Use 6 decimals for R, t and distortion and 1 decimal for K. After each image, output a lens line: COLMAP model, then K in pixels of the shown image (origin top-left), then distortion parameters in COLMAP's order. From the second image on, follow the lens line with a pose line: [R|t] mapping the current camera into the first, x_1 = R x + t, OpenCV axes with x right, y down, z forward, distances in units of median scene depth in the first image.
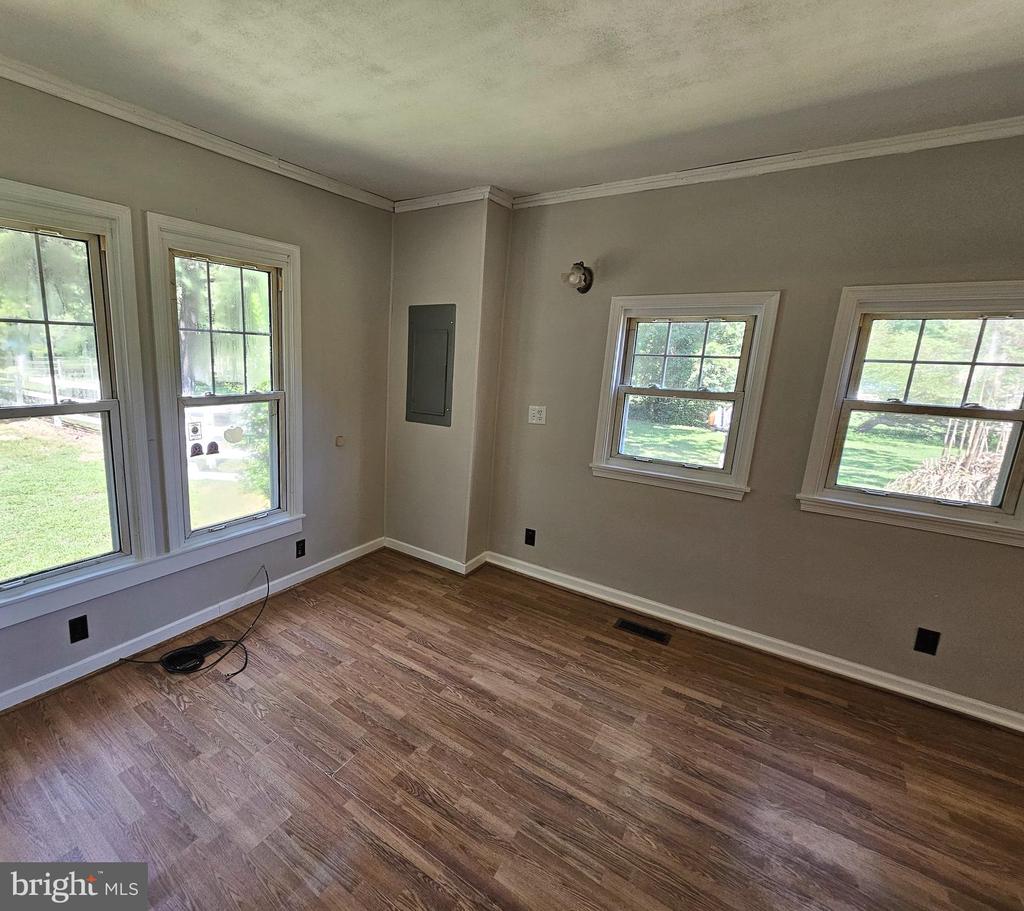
lens RADIAL K [[490.5, 0, 418.1], [0, 490.5, 457.7], [0, 0, 1]] dist [0.001669, -0.000984]
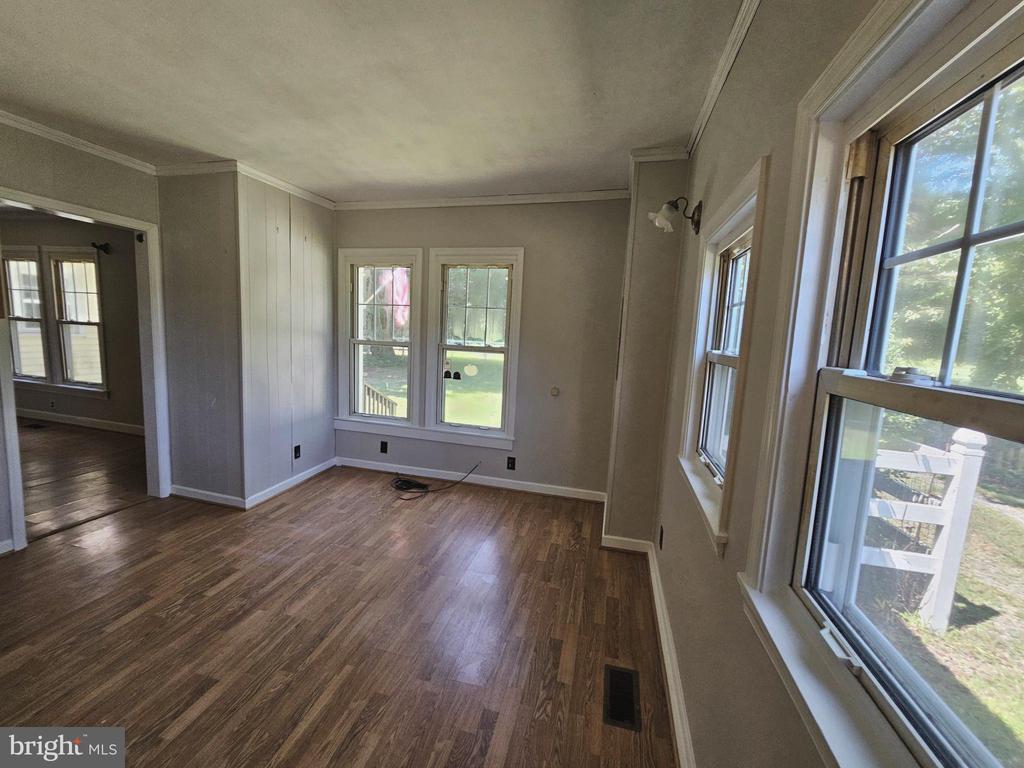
lens RADIAL K [[418.1, 0, 512.0], [0, 418.1, 384.0], [0, 0, 1]] dist [-0.000119, 0.000520]
pose [[0.407627, 0.102685, -0.907357, 0.983388], [-0.227147, 0.973826, 0.008162, -0.047444], [0.884446, 0.202776, 0.420282, 0.588218]]
